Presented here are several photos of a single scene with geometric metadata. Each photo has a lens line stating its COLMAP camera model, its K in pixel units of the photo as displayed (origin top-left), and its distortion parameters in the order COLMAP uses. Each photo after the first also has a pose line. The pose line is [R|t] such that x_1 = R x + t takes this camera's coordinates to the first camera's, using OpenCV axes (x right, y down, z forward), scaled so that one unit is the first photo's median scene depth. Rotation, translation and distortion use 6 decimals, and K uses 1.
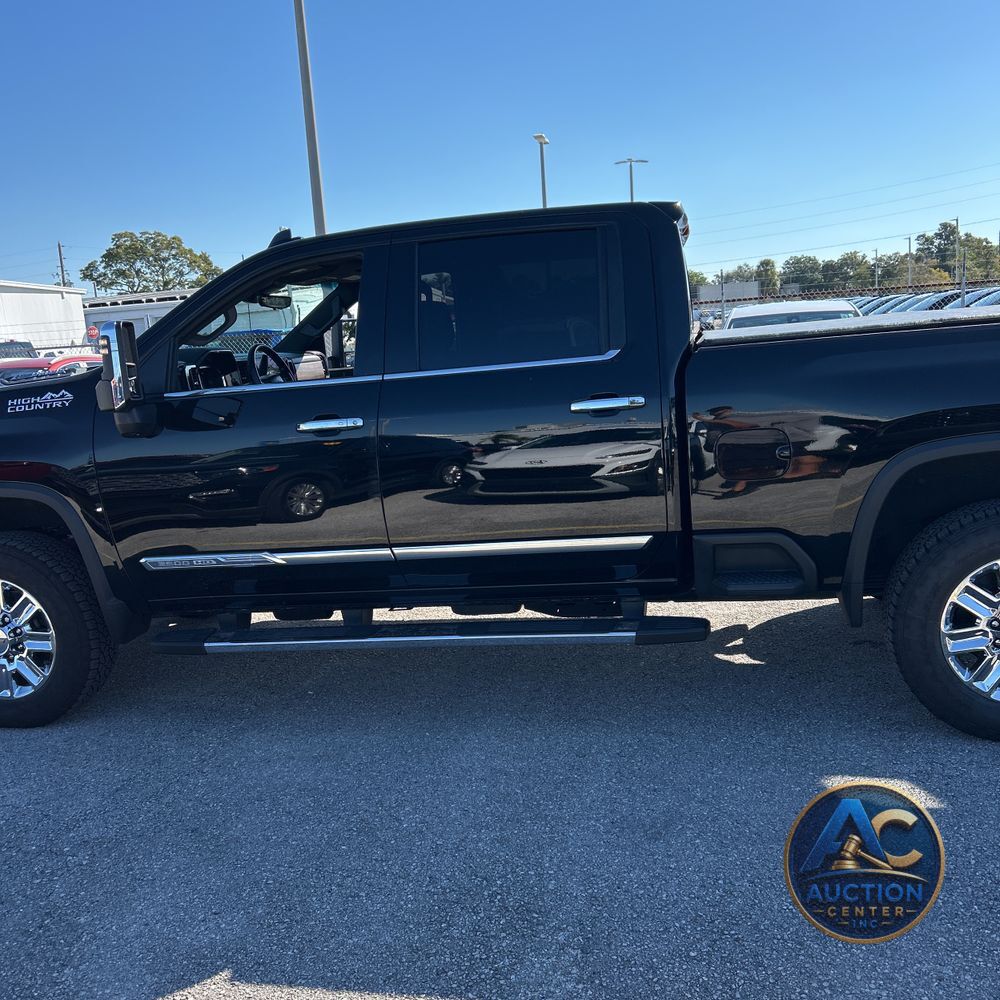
lens RADIAL K [[1029.5, 0, 520.4], [0, 1029.5, 502.0], [0, 0, 1]] dist [0.116824, -0.267333]
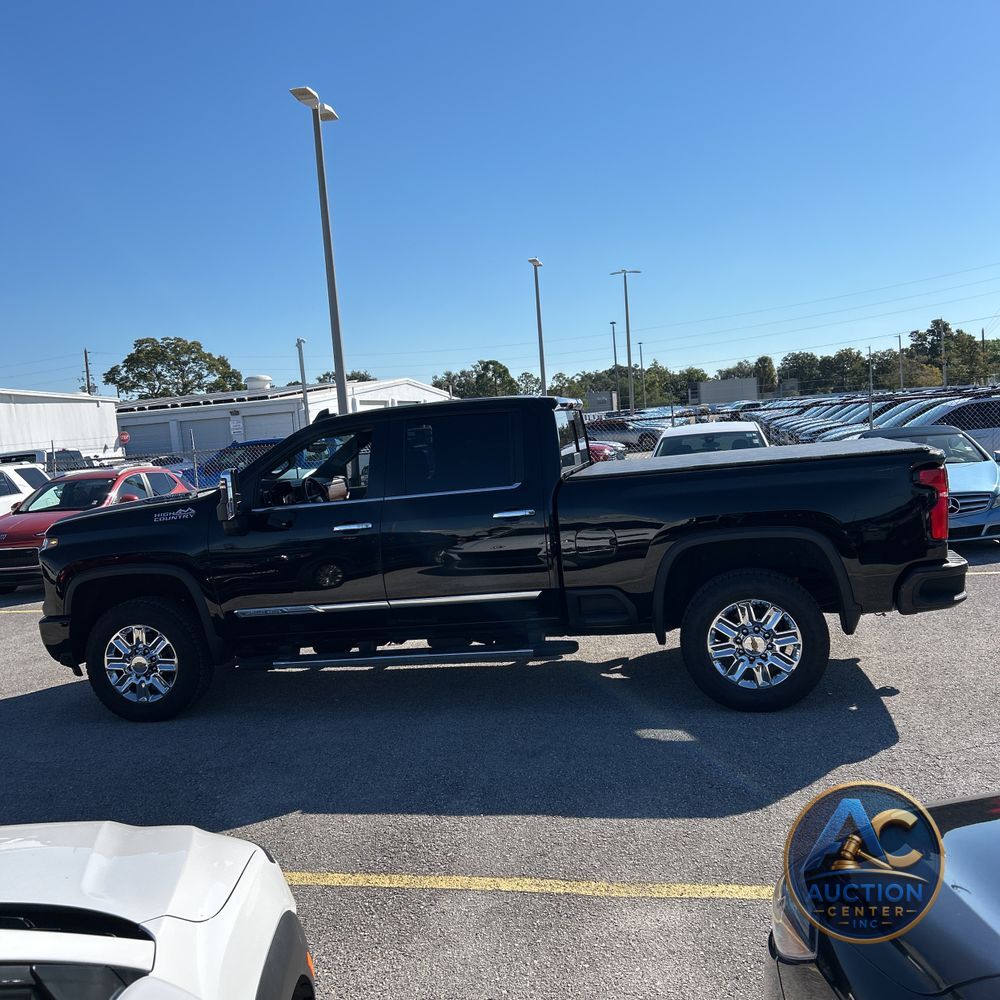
lens RADIAL K [[1029.5, 0, 520.4], [0, 1029.5, 502.0], [0, 0, 1]] dist [0.116824, -0.267333]
pose [[0.999923, -0.008345, -0.009159, 0.021541], [0.007496, 0.995993, -0.089111, 0.007340], [0.009866, 0.089036, 0.995980, -0.137893]]
